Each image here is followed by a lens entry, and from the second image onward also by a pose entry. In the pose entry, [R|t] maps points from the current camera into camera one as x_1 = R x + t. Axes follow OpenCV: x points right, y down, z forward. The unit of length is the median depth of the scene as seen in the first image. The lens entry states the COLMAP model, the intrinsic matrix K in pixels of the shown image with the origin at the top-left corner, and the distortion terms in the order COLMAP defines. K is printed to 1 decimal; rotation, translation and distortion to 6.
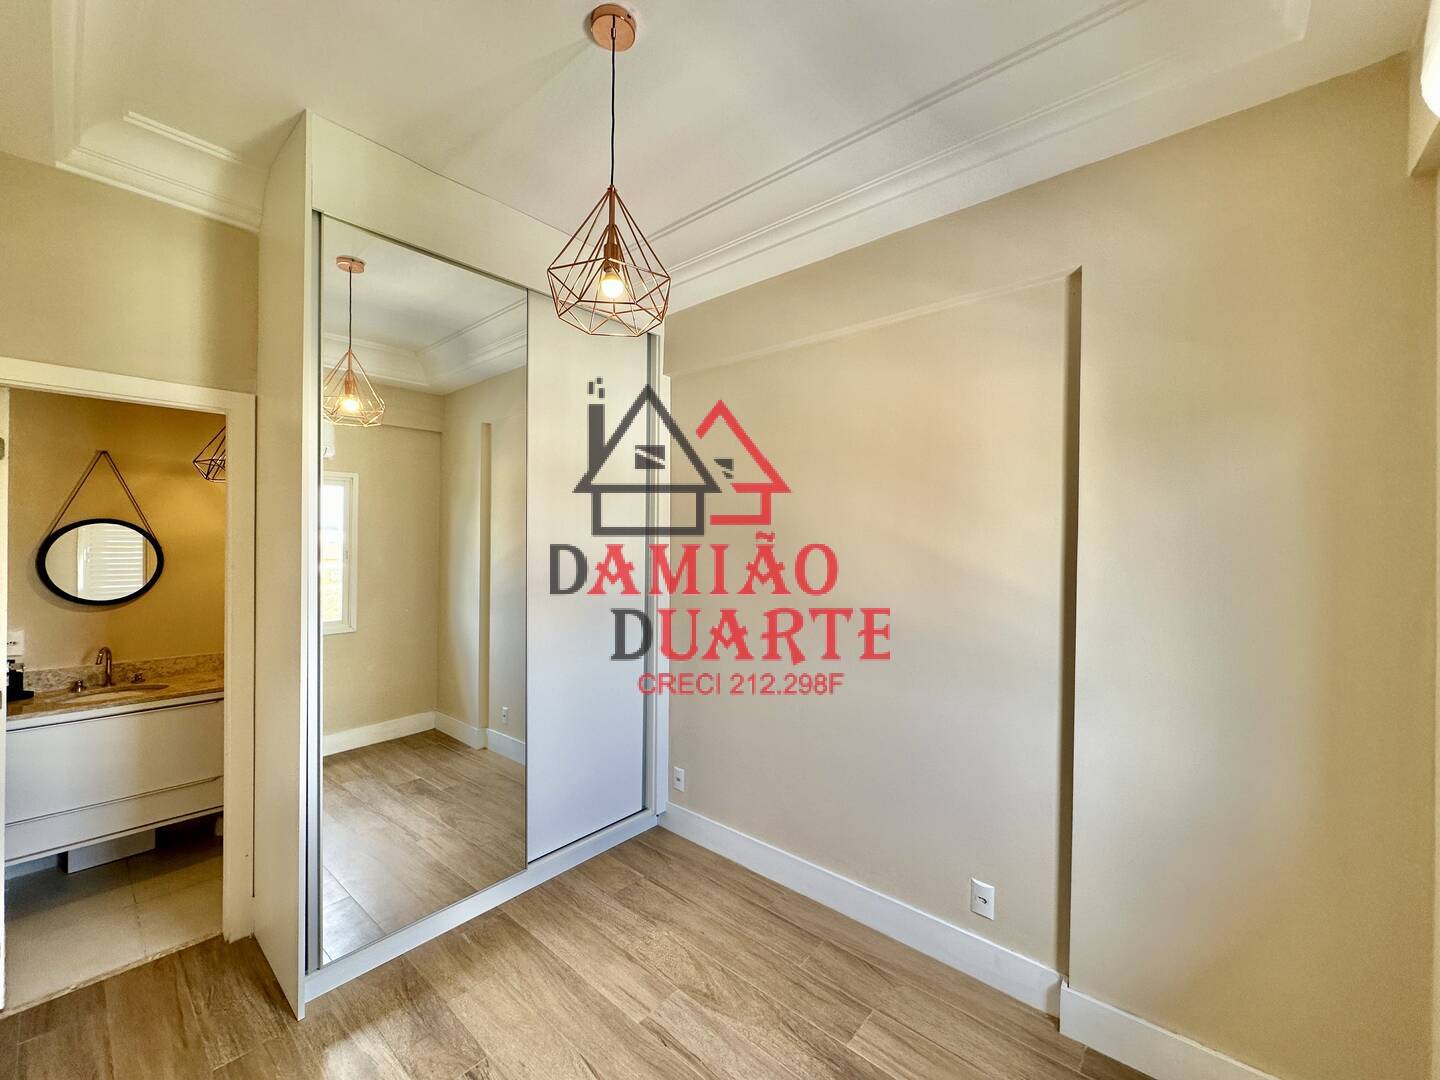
lens RADIAL K [[577.7, 0, 725.6], [0, 577.7, 539.9], [0, 0, 1]] dist [0.001676, -0.000258]
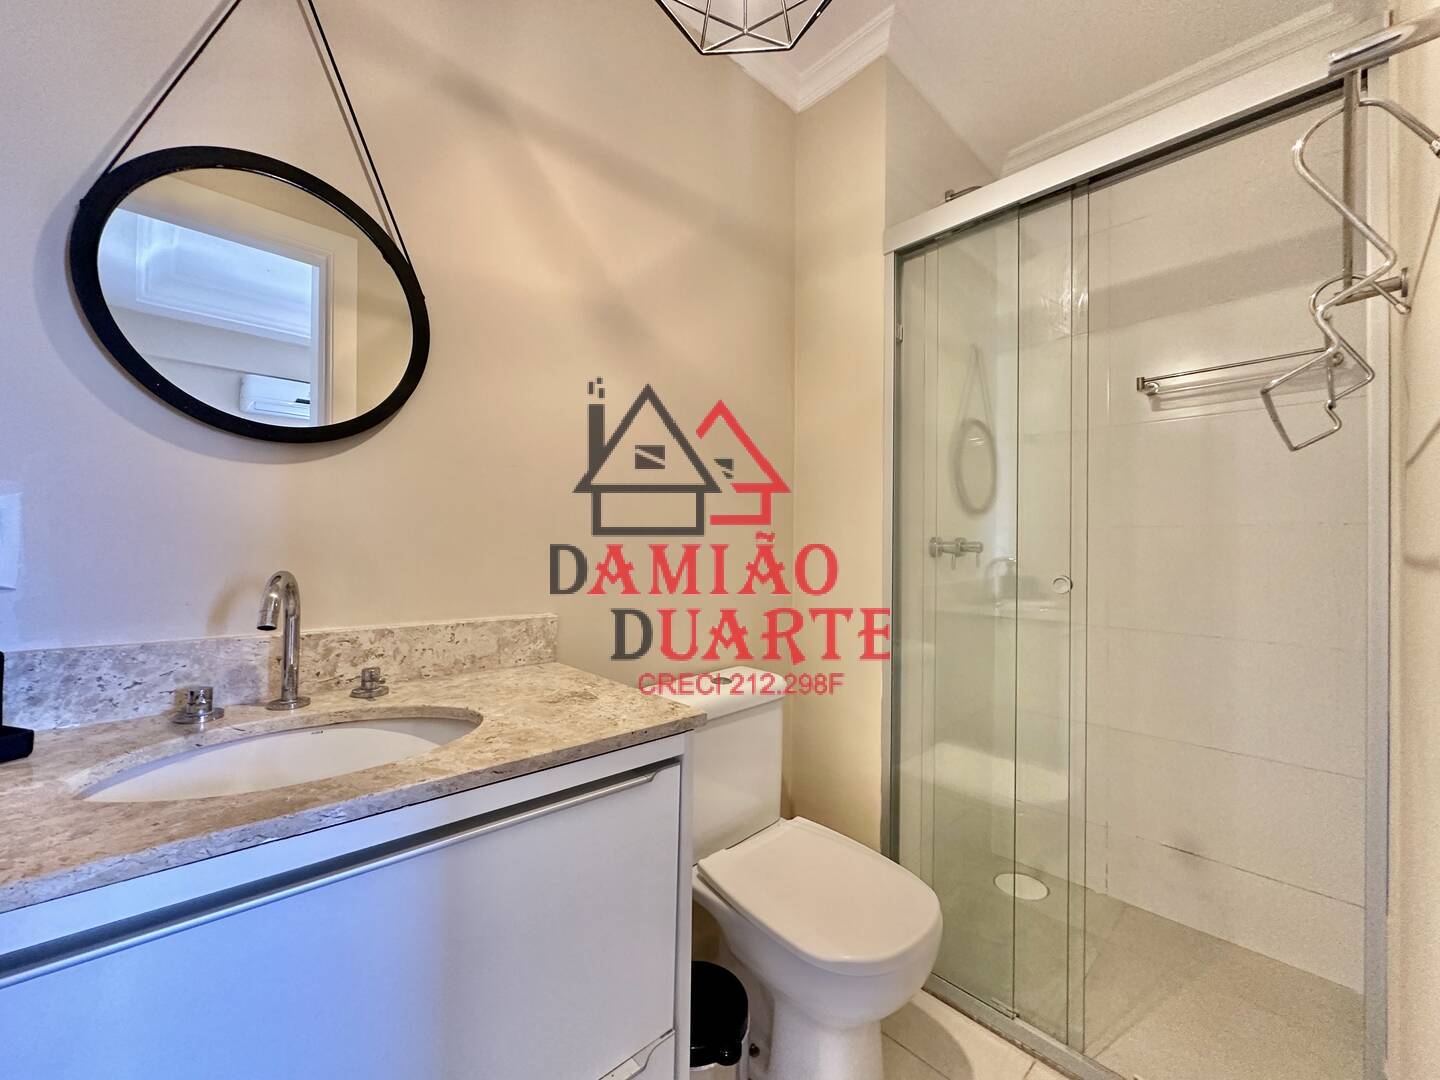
lens RADIAL K [[577.7, 0, 714.6], [0, 577.7, 536.7], [0, 0, 1]] dist [0.001676, -0.000258]
pose [[0.992837, 0.013244, -0.118739, -0.817035], [-0.013016, 0.999912, 0.002697, 0.161349], [0.118764, -0.001132, 0.992922, 0.732356]]
